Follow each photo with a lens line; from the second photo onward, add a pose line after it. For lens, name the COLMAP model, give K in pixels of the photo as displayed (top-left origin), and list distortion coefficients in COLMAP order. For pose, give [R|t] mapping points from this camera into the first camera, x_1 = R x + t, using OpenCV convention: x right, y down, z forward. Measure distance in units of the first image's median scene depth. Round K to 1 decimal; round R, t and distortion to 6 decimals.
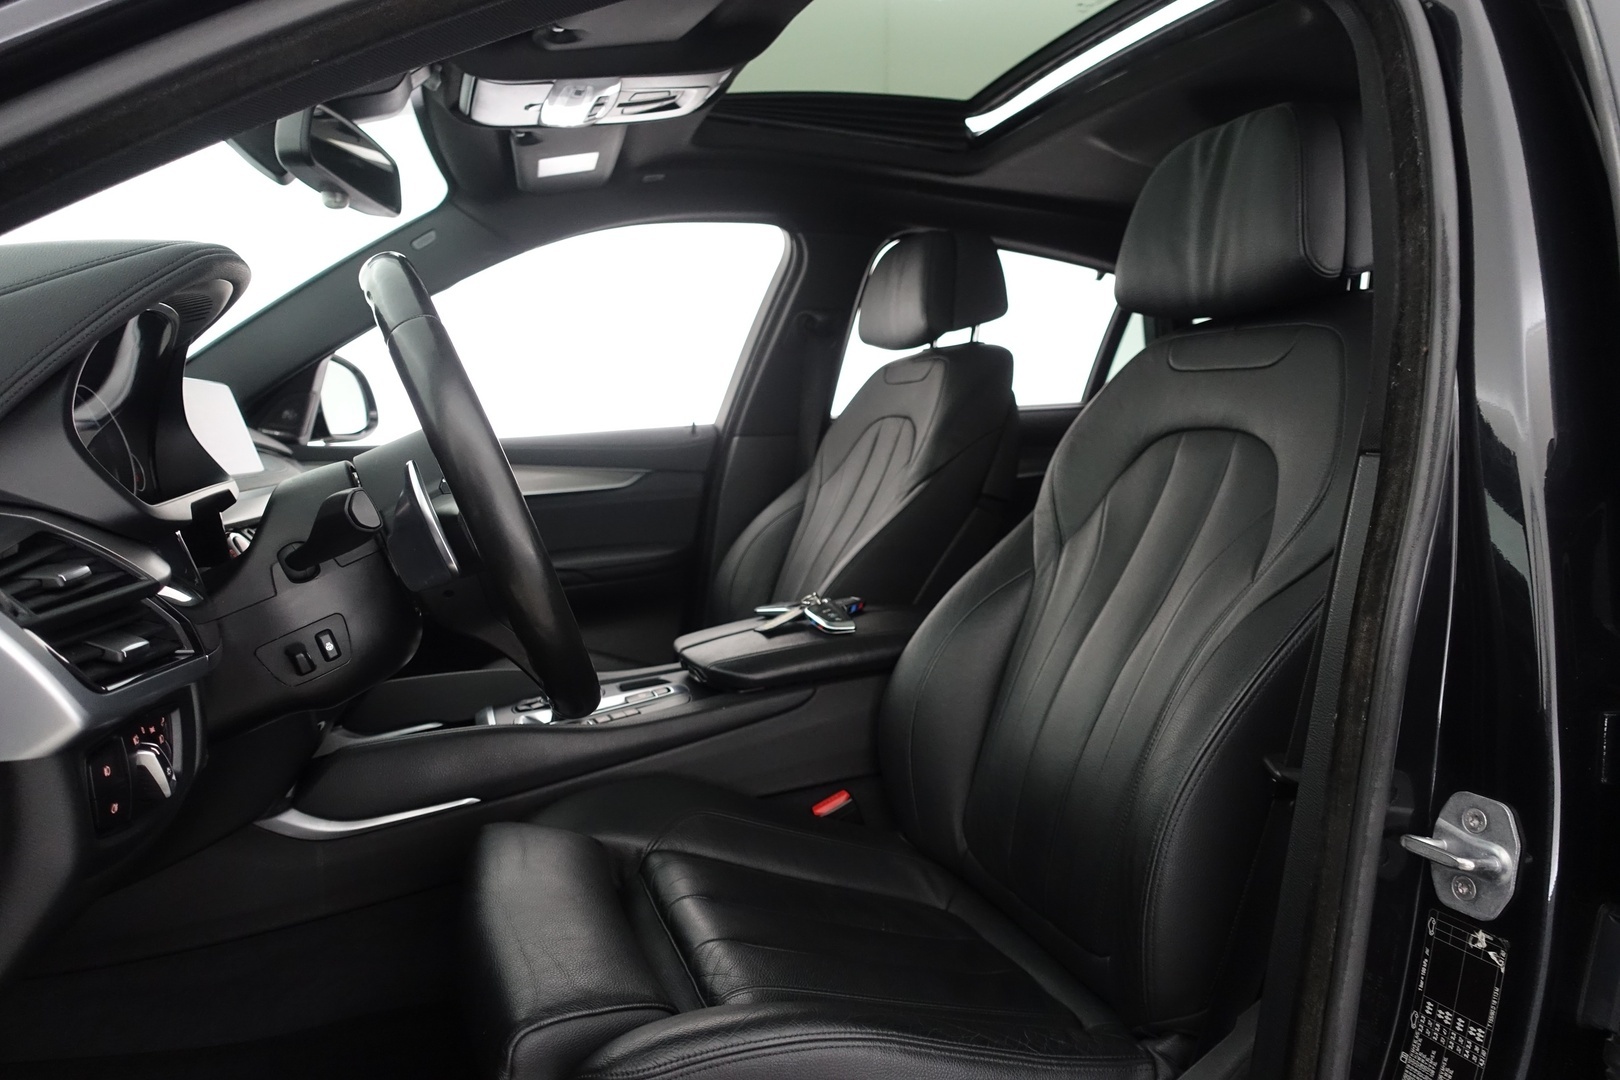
lens RADIAL K [[1097.1, 0, 810.7], [0, 1097.1, 532.9], [0, 0, 1]] dist [-0.001358, -0.000642]
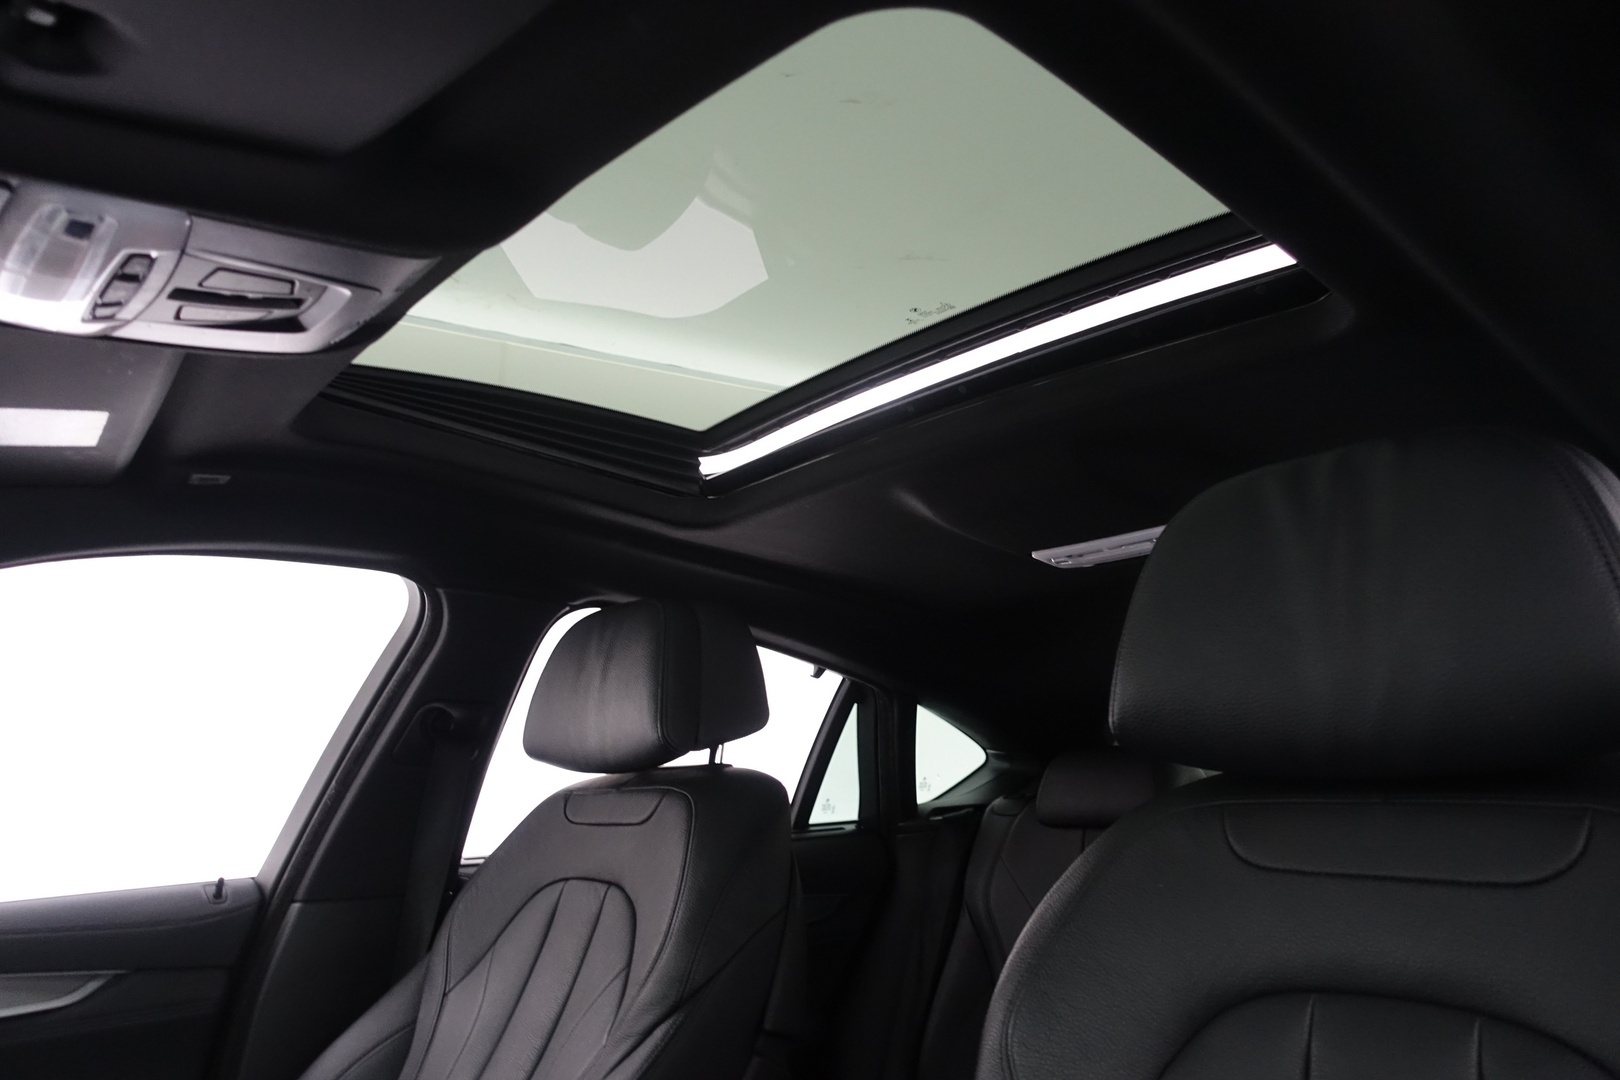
lens RADIAL K [[1097.1, 0, 798.7], [0, 1097.1, 546.1], [0, 0, 1]] dist [-0.001358, -0.000642]
pose [[0.925601, 0.092725, 0.366967, -0.060891], [0.031889, 0.946977, -0.319716, -0.084125], [-0.377155, 0.307631, 0.873566, 0.355387]]
